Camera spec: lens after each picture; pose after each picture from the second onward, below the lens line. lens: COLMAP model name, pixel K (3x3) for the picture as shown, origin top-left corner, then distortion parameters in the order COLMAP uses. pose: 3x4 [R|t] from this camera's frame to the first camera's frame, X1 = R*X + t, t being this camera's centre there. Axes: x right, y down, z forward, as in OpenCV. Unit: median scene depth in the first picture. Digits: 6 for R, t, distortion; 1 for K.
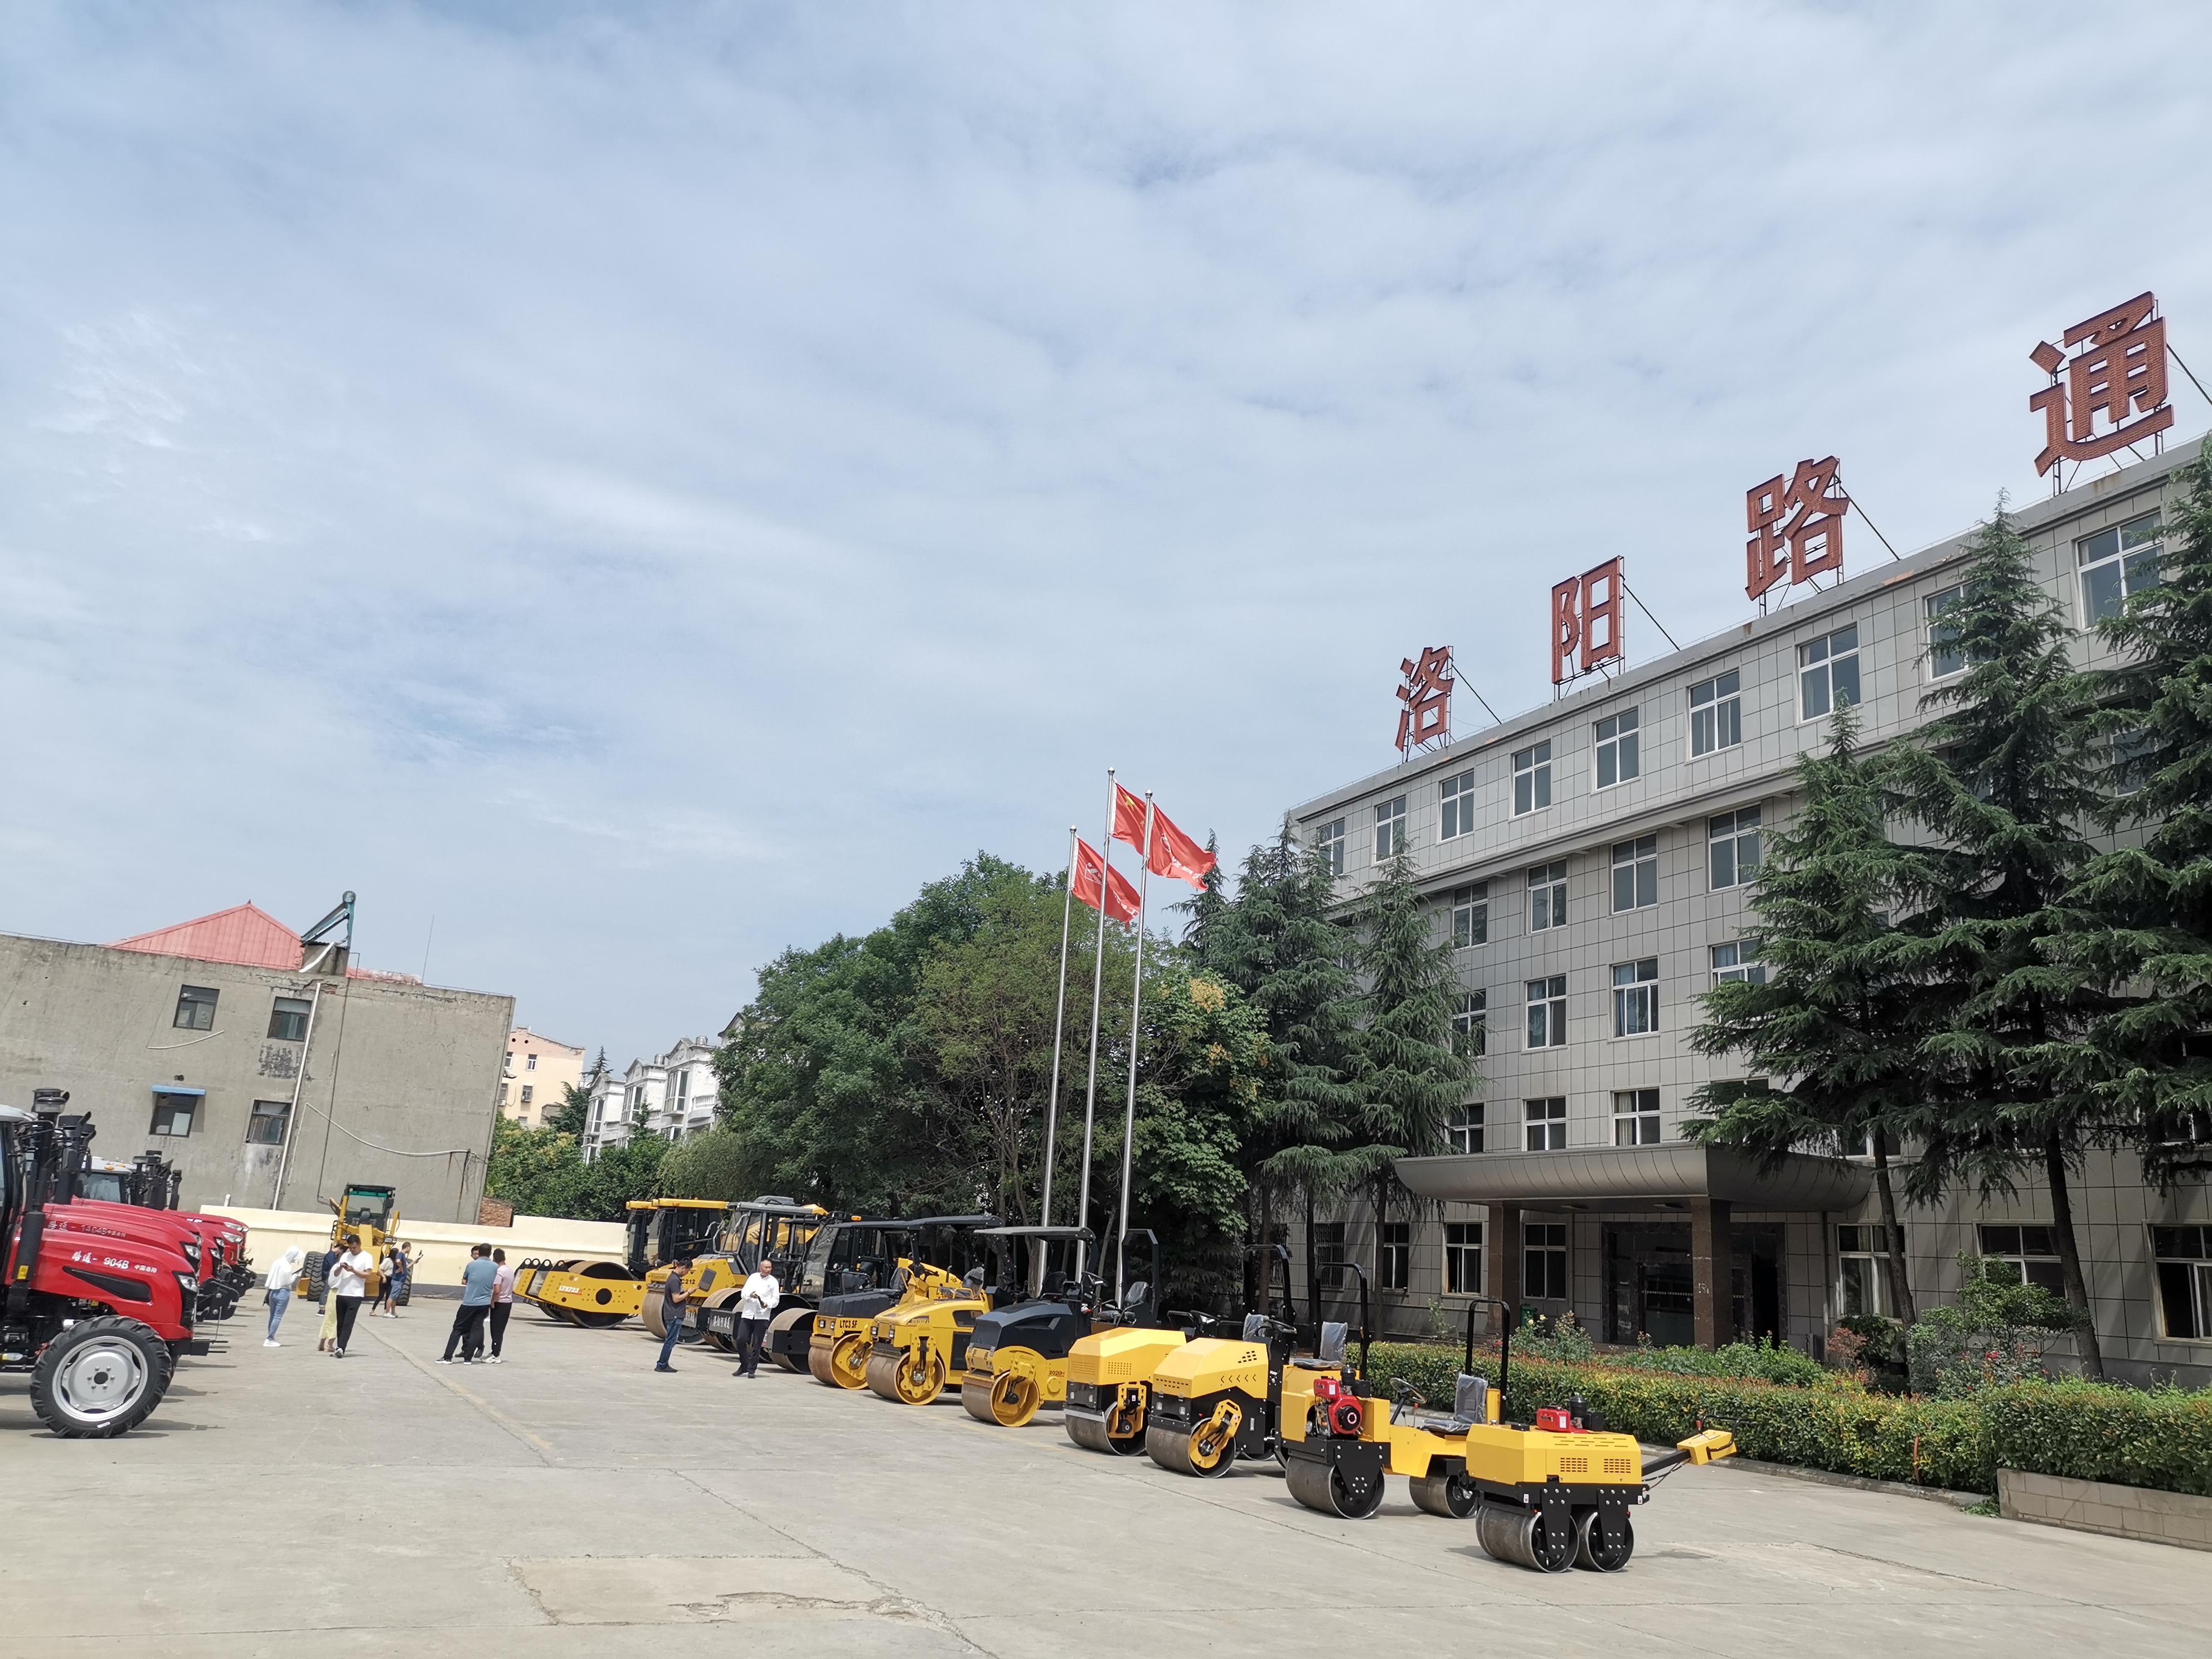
lens RADIAL K [[1727.8, 0, 1106.0], [0, 1727.8, 829.5], [0, 0, 1]] dist [0.043754, -0.006761]
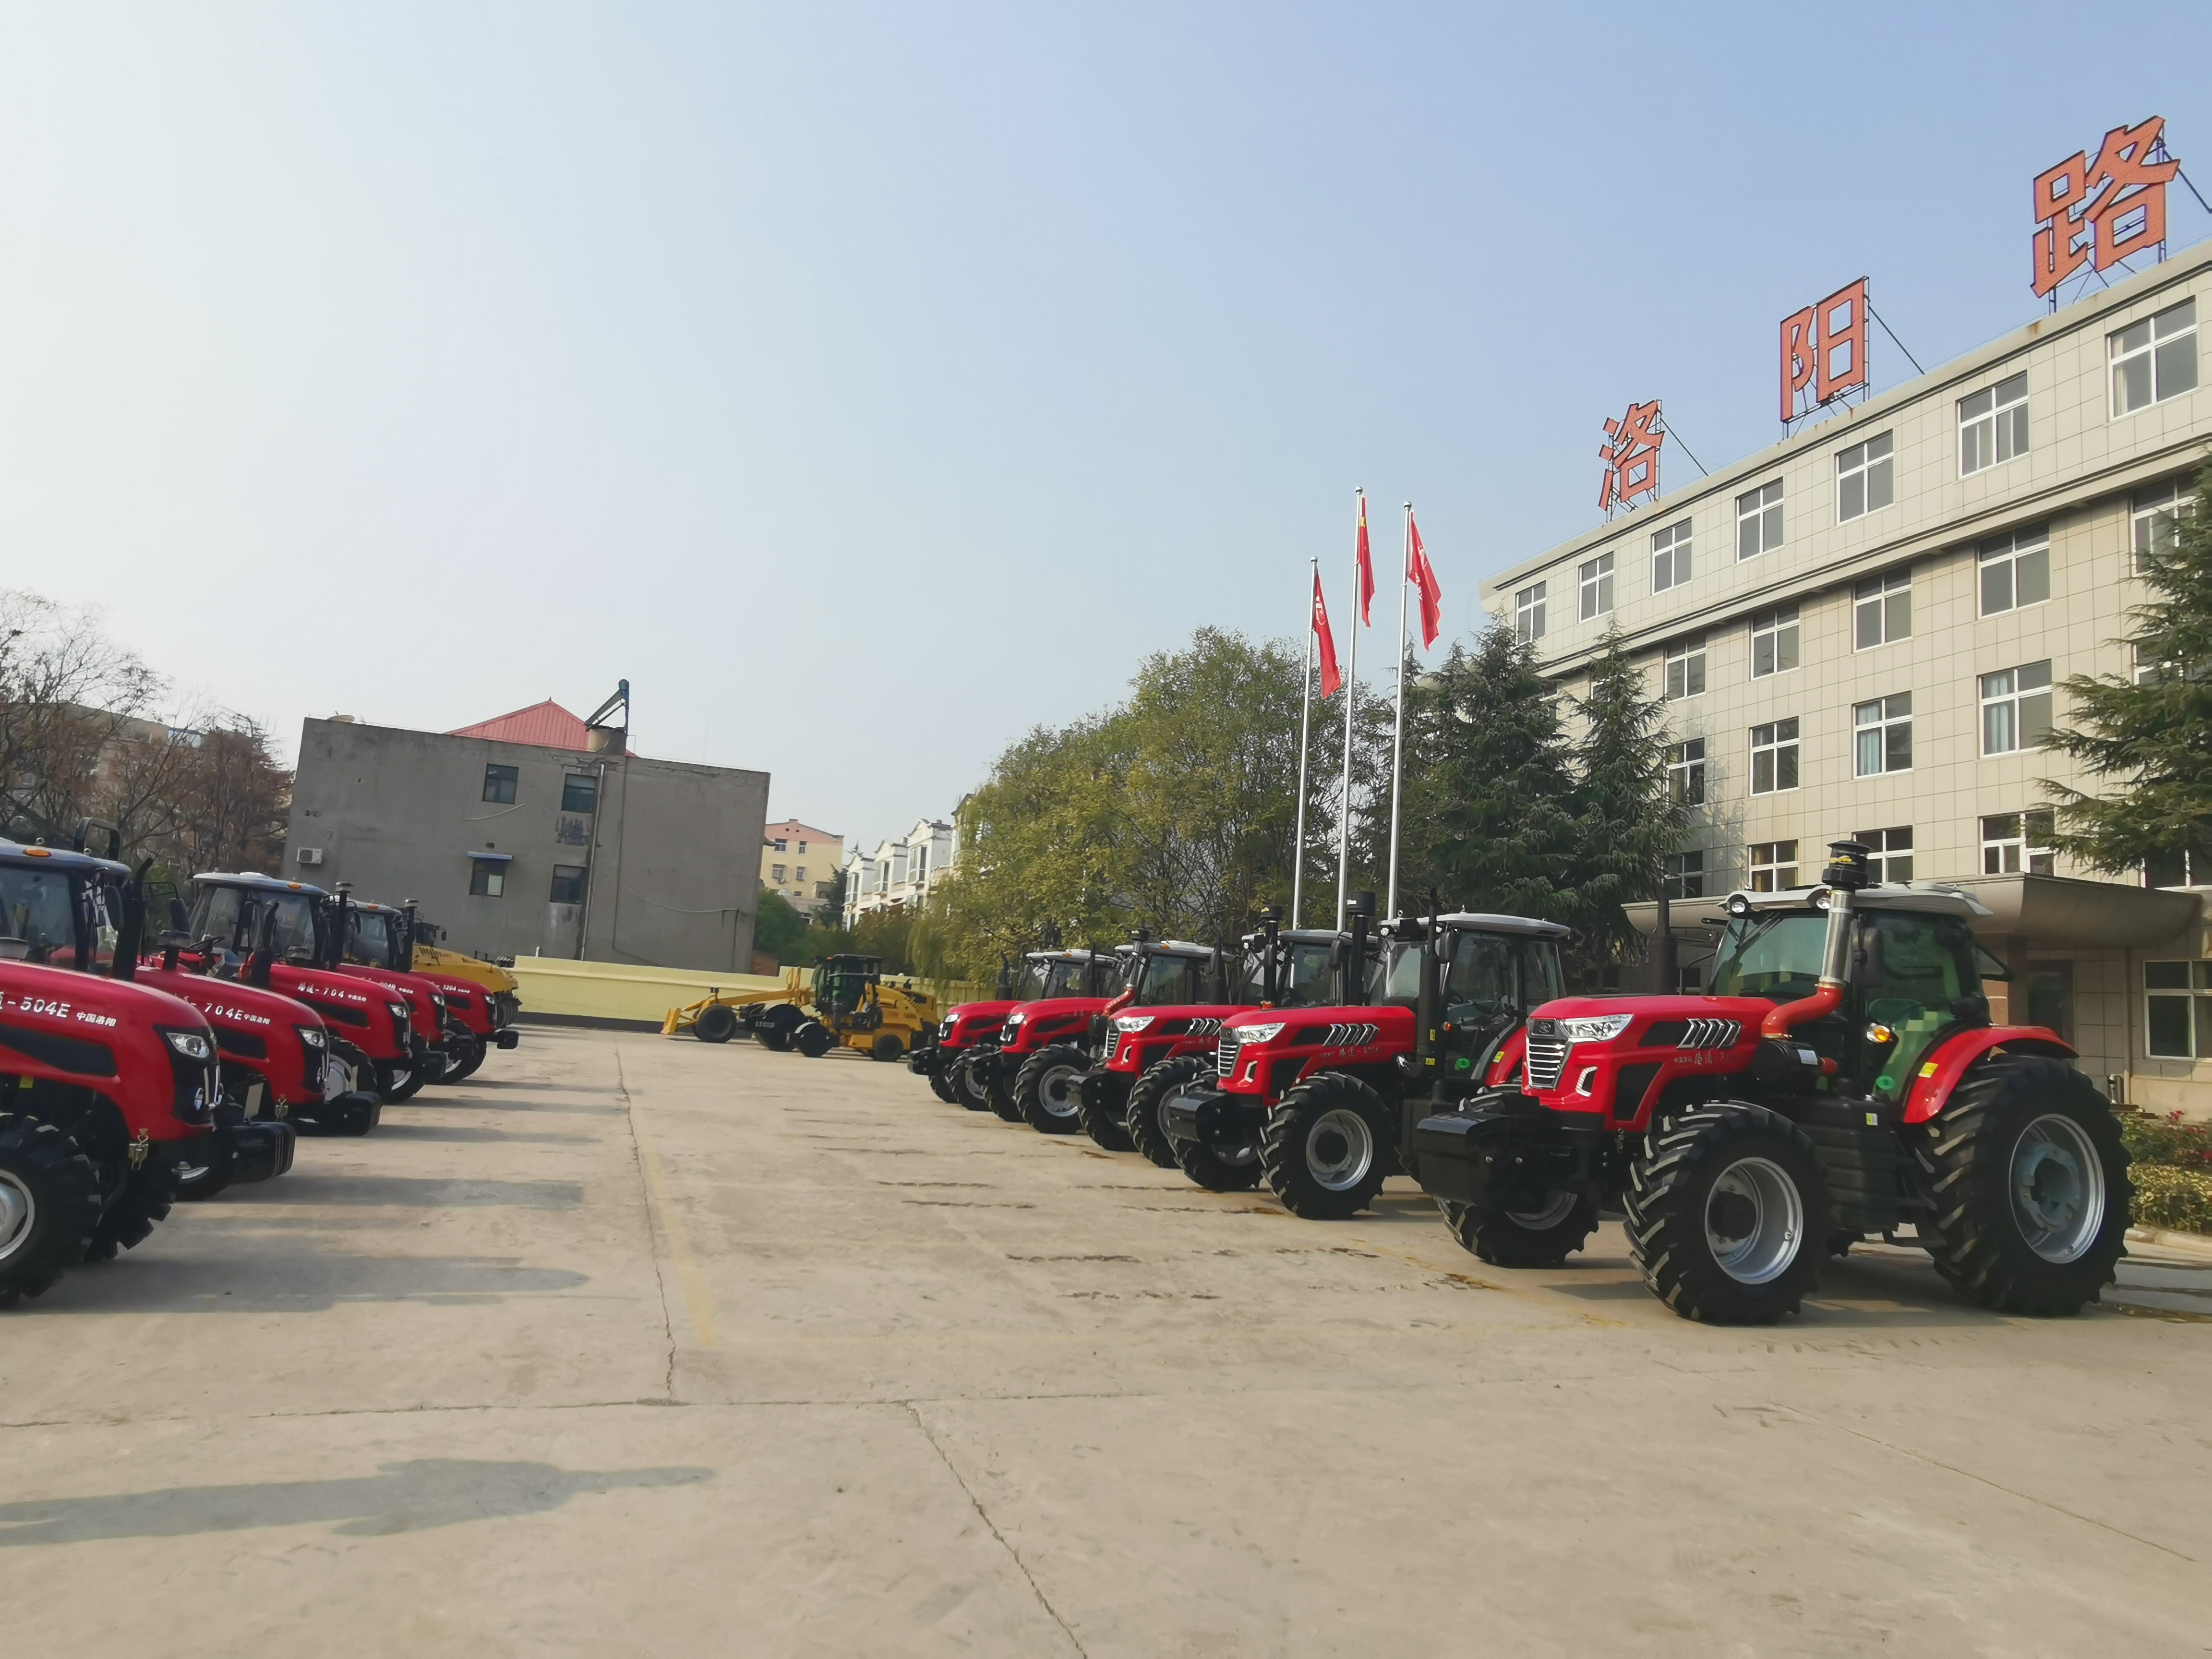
lens RADIAL K [[1407.8, 0, 1106.0], [0, 1407.8, 829.5], [0, 0, 1]] dist [-0.066414, 0.081804]
pose [[0.993921, -0.016287, -0.108883, -0.035553], [0.028860, 0.992956, 0.114918, 0.040203], [0.106244, -0.117362, 0.987390, 0.154471]]
